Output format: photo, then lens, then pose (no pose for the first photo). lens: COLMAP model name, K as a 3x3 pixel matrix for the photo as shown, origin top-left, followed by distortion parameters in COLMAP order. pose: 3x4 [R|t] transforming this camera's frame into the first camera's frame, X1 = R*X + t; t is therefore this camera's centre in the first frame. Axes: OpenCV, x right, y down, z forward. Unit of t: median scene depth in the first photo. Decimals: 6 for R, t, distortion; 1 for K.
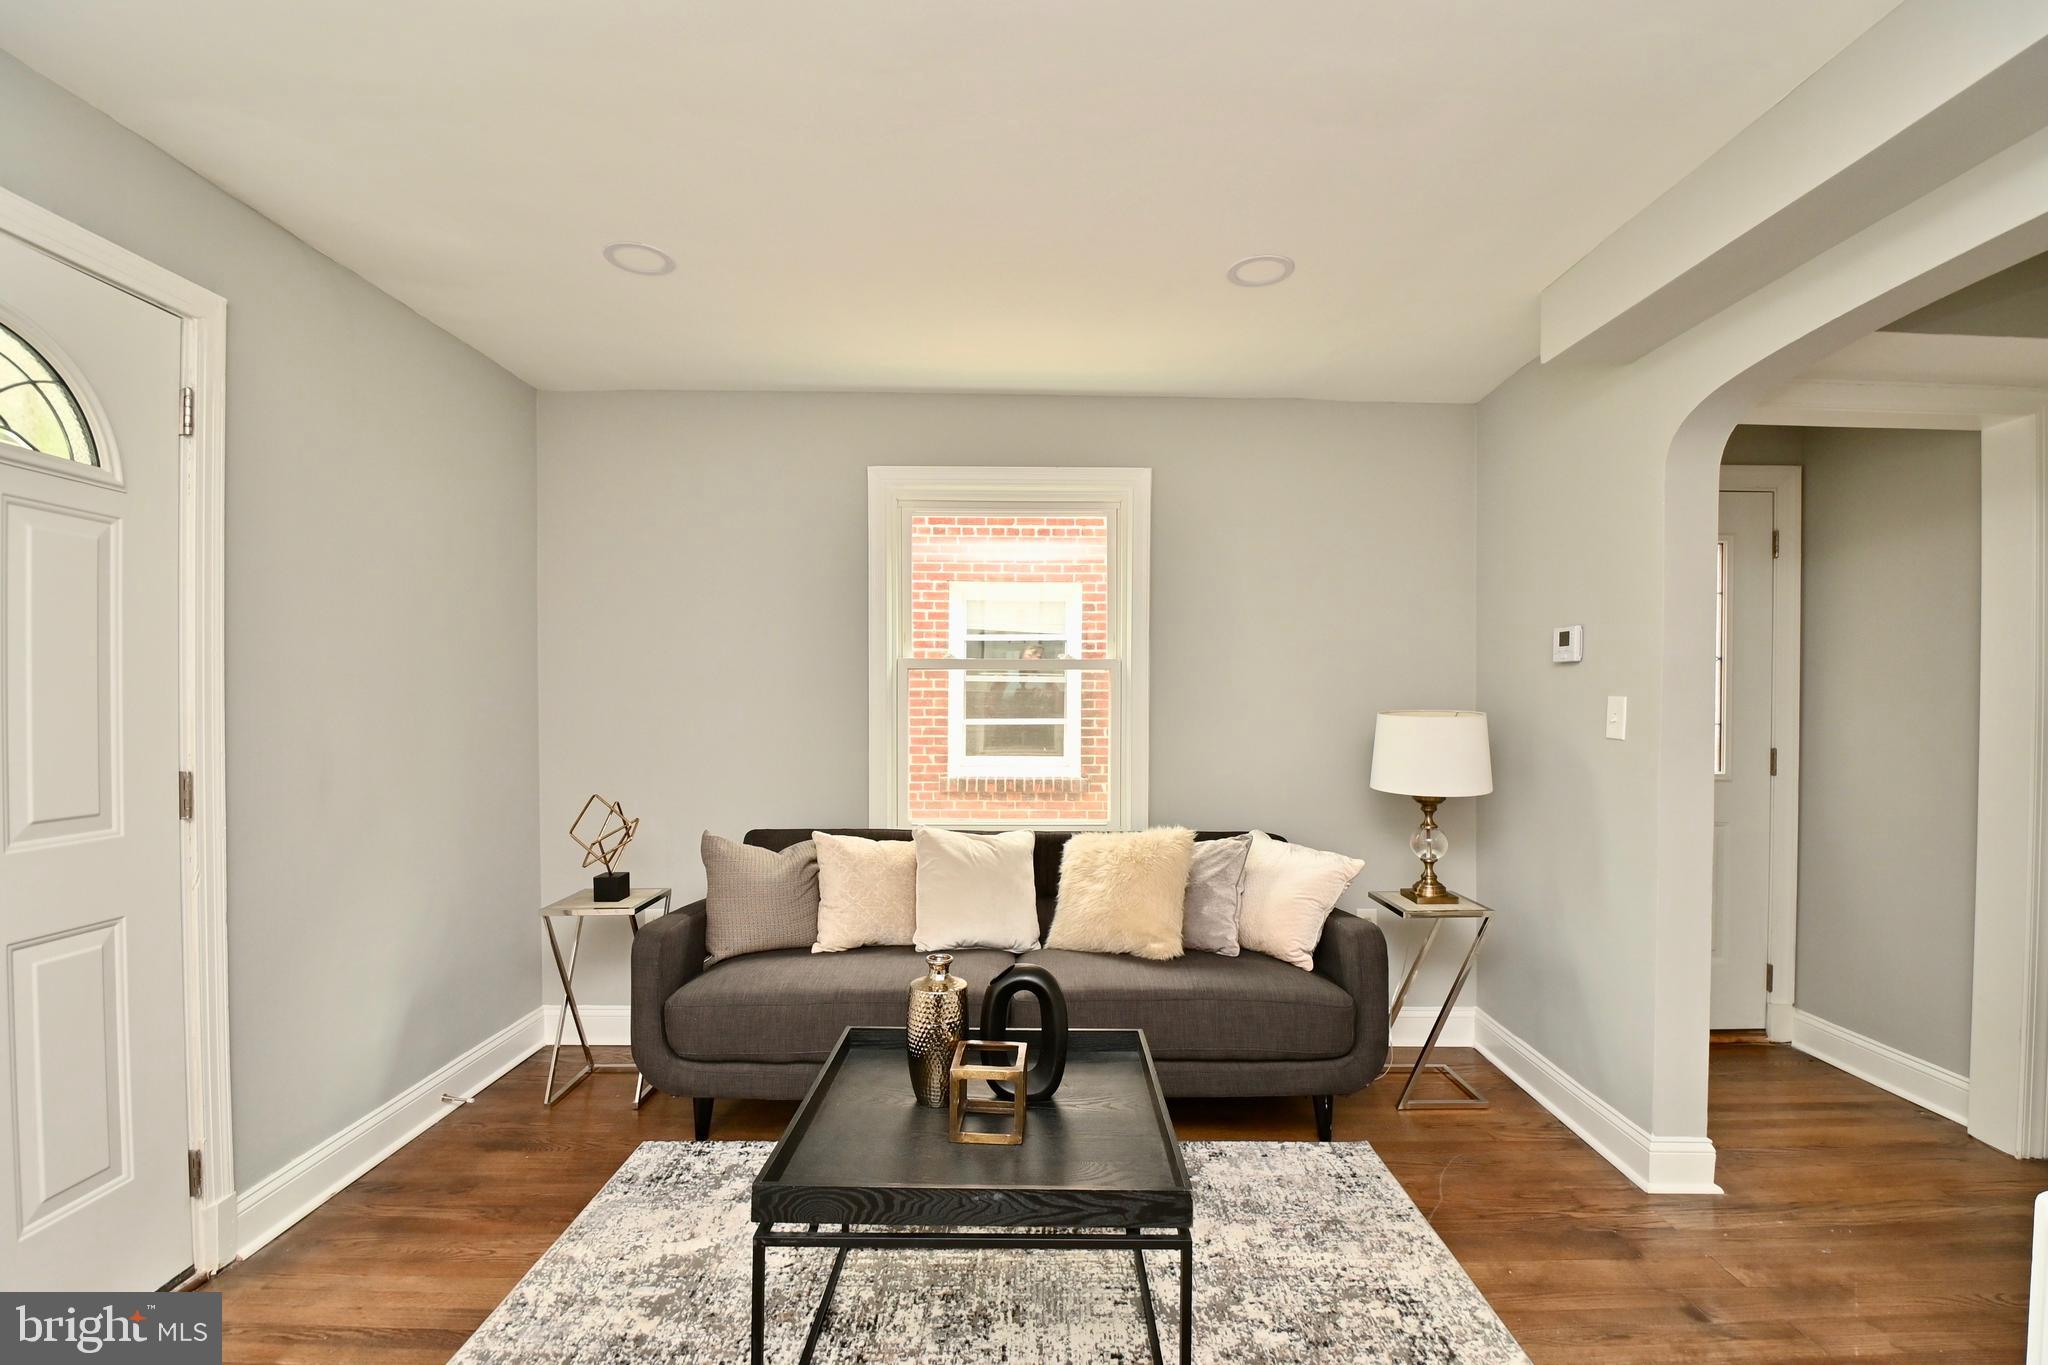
lens RADIAL K [[896.7, 0, 1040.9], [0, 896.7, 713.8], [0, 0, 1]] dist [0.013662, -0.018774]
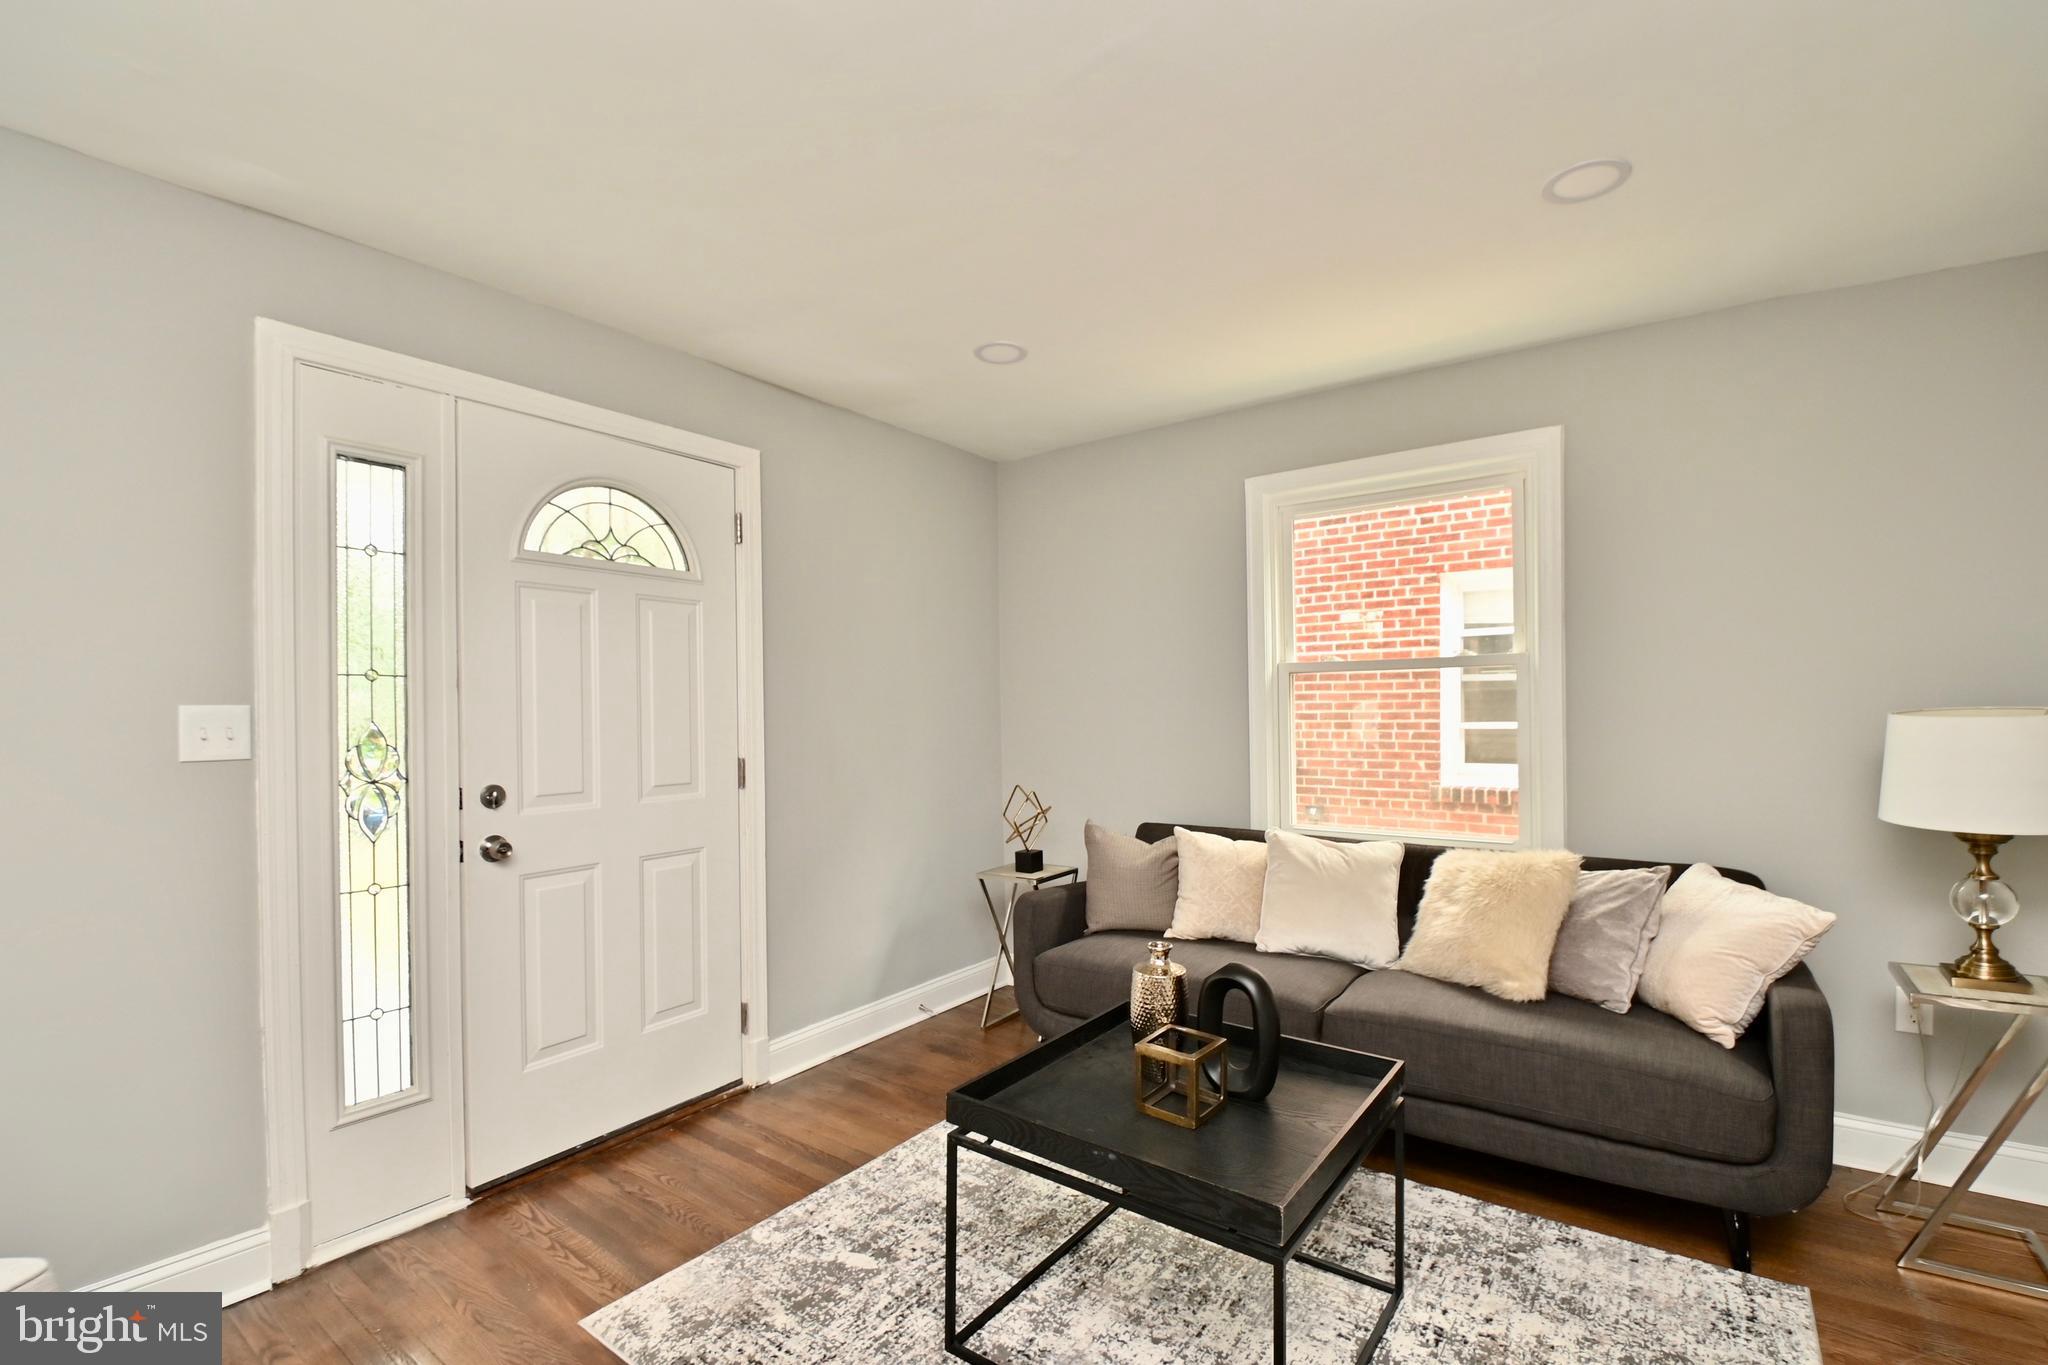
lens RADIAL K [[896.0, 0, 1041.5], [0, 896.0, 712.8], [0, 0, 1]] dist [0.016688, -0.024907]
pose [[0.805217, -0.009634, -0.592902, 0.281094], [0.006376, 0.999951, -0.007588, 0.000222], [0.592946, 0.002330, 0.805239, 0.031186]]
